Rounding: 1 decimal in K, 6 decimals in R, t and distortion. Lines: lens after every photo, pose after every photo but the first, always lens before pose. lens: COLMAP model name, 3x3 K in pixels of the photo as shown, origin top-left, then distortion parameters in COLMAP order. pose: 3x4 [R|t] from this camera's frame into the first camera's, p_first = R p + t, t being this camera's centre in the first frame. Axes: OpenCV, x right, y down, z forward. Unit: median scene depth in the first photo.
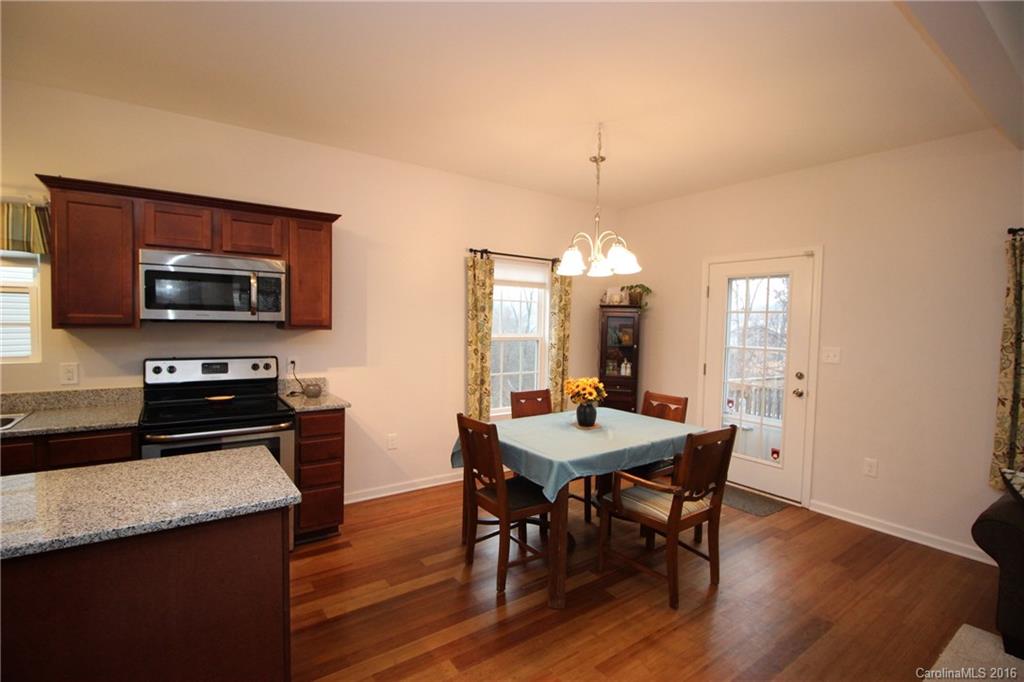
lens RADIAL K [[475.4, 0, 513.1], [0, 475.4, 338.8], [0, 0, 1]] dist [-0.003250, -0.008986]
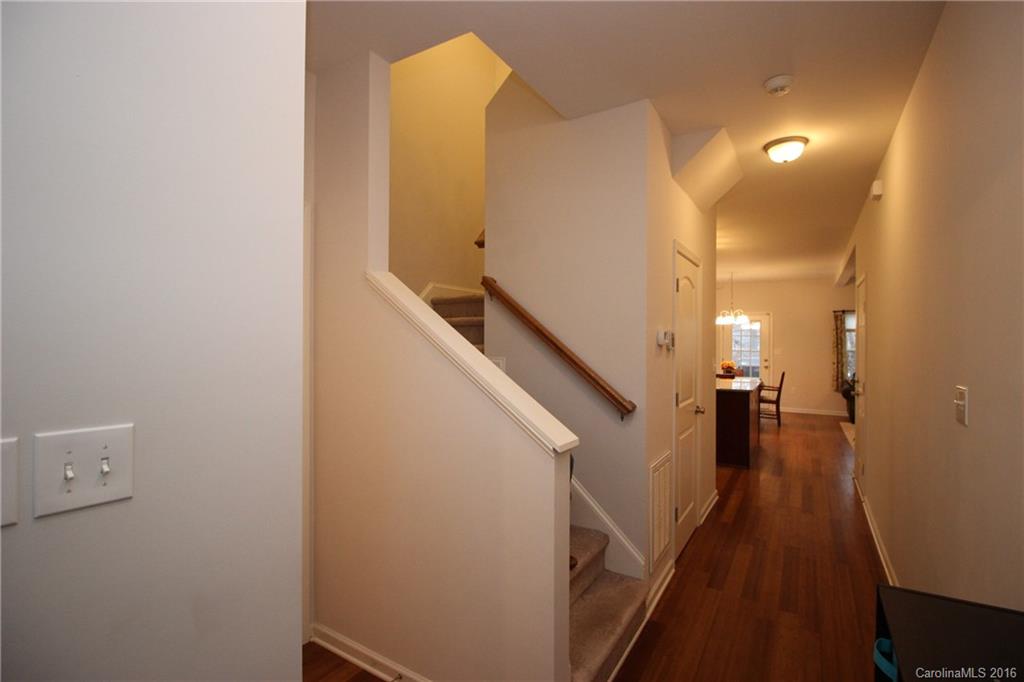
lens RADIAL K [[475.4, 0, 512.5], [0, 475.4, 339.8], [0, 0, 1]] dist [-0.003250, -0.008986]
pose [[0.921286, -0.014149, 0.388628, -2.092099], [0.028003, 0.999157, -0.030008, 0.005284], [-0.387876, 0.038529, 0.920906, -1.071102]]
